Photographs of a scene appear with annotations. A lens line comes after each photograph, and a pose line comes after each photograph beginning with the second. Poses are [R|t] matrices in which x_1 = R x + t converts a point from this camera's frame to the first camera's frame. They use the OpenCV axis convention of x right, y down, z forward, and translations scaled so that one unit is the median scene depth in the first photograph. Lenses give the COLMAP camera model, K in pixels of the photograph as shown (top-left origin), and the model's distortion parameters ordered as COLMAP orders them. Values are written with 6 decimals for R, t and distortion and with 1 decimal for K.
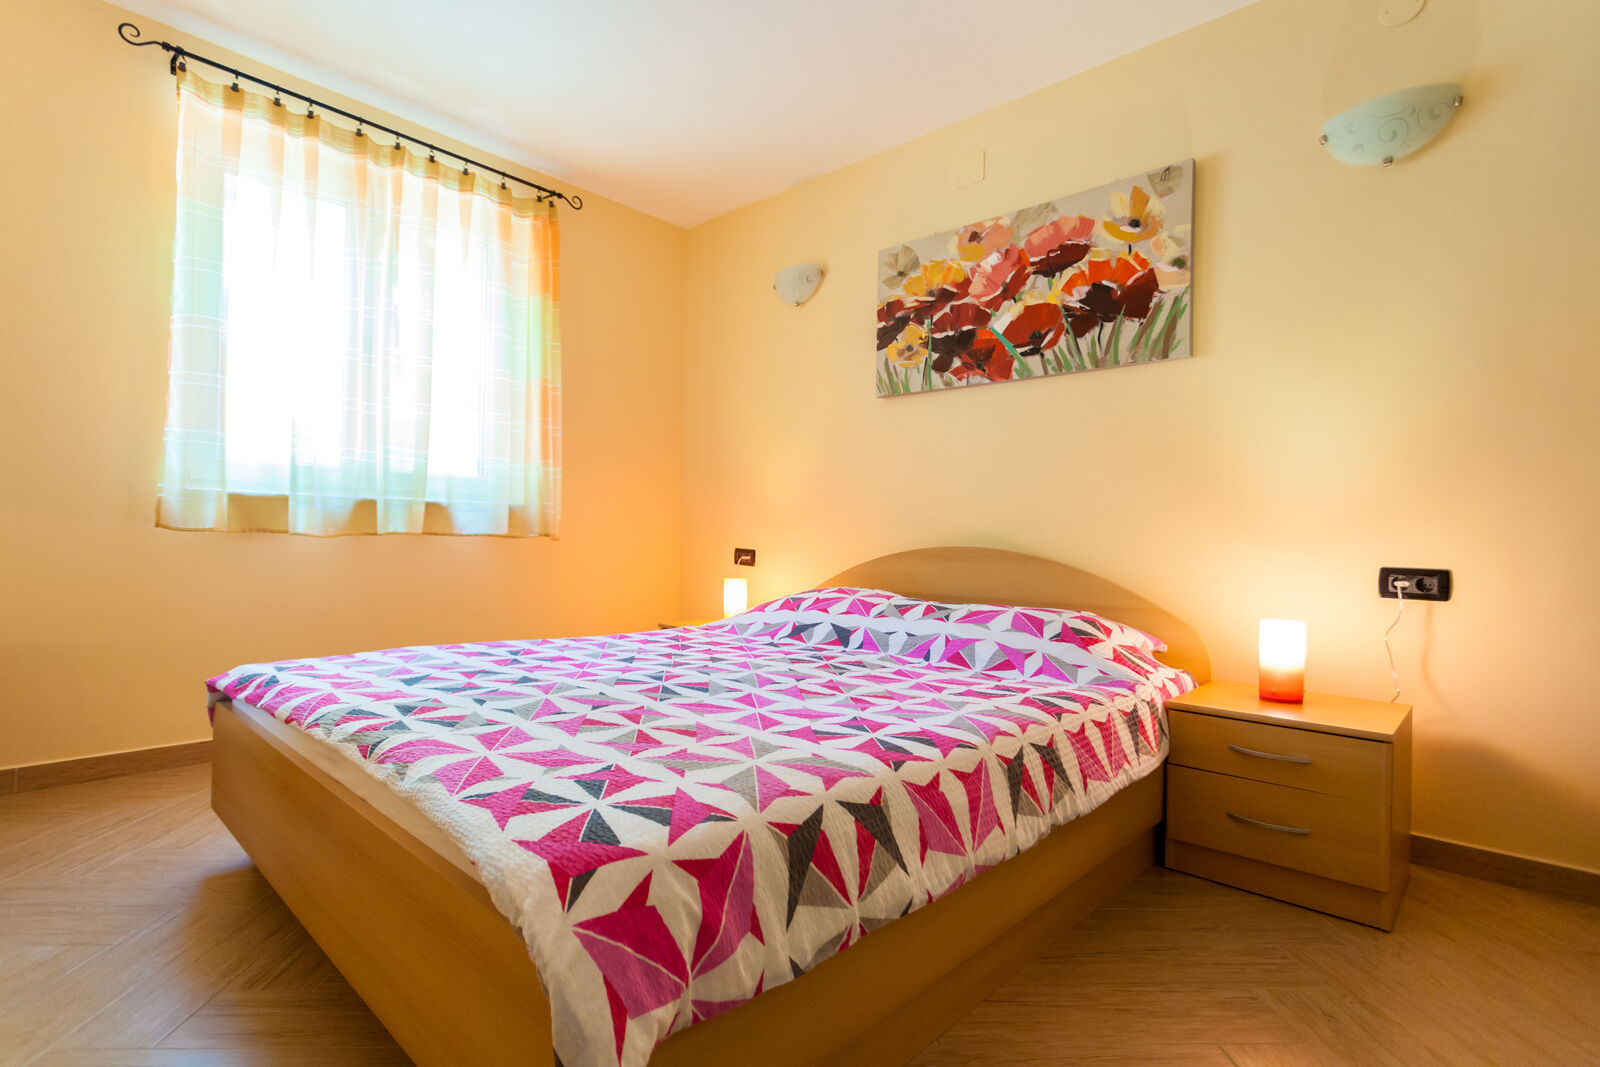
lens RADIAL K [[769.9, 0, 789.8], [0, 769.9, 533.7], [0, 0, 1]] dist [0.009201, 0.002667]
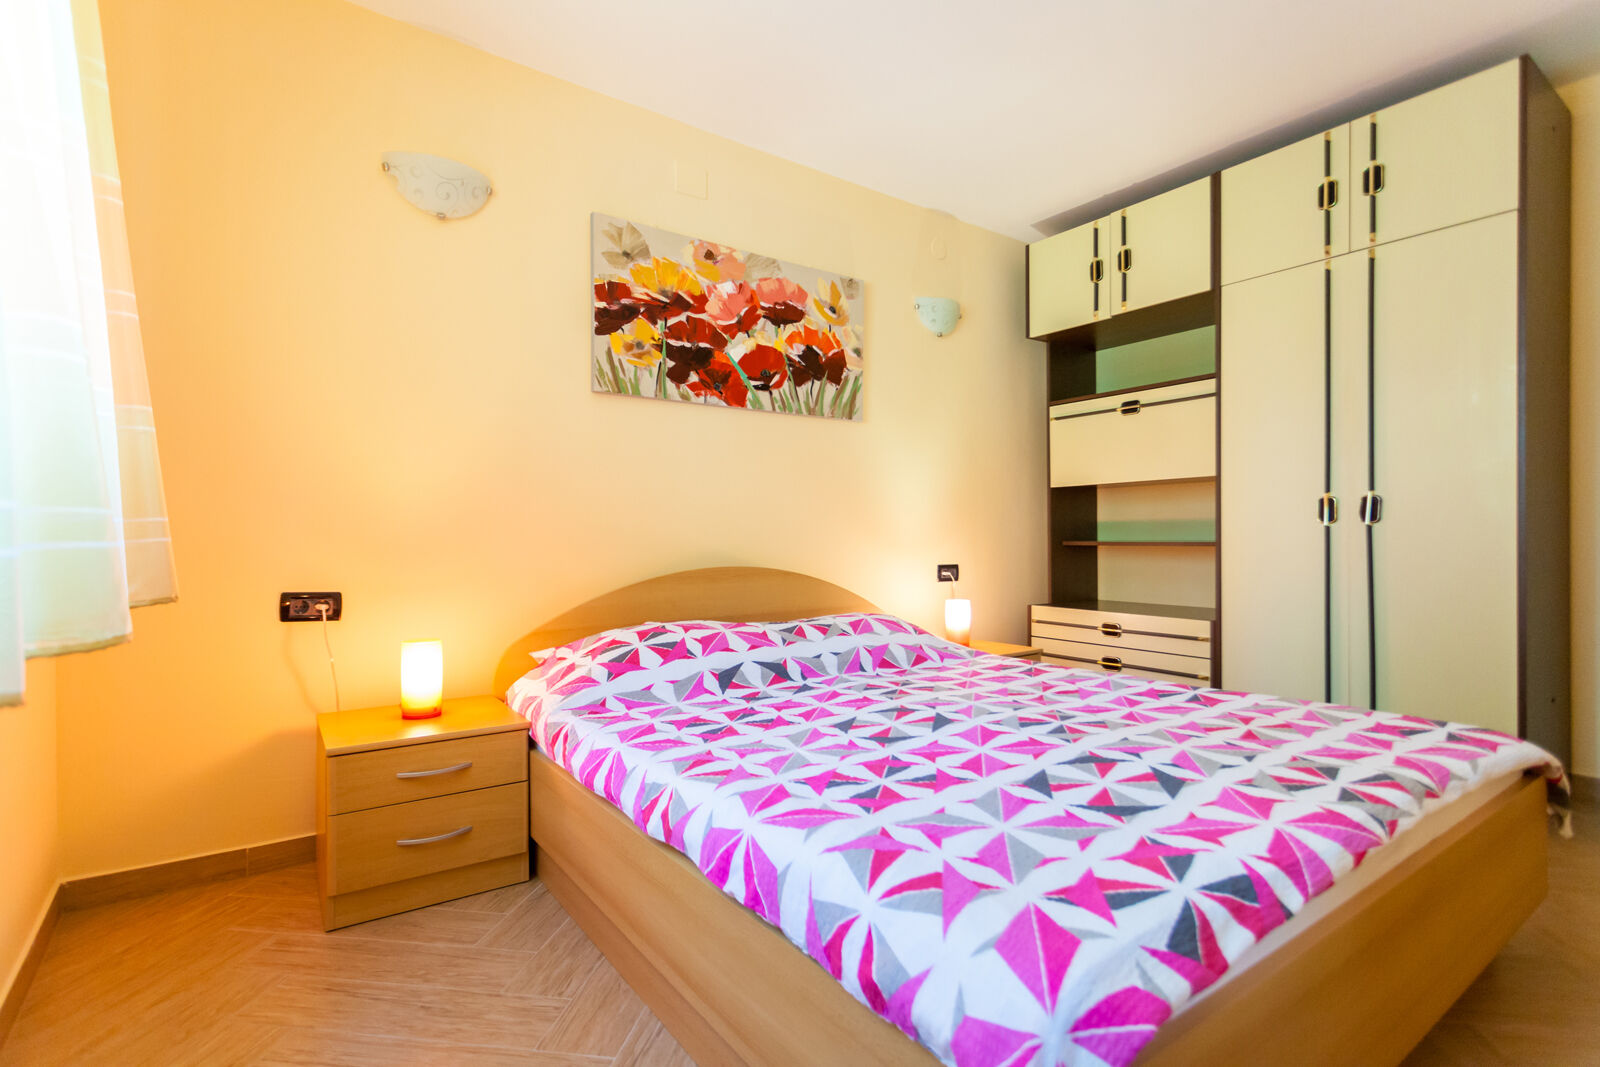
lens RADIAL K [[769.9, 0, 789.4], [0, 769.9, 534.5], [0, 0, 1]] dist [0.009201, 0.002667]
pose [[0.192577, -0.023273, 0.981006, -0.753206], [0.004500, 0.999729, 0.022834, -0.048063], [-0.981272, 0.000017, 0.192630, 0.731319]]
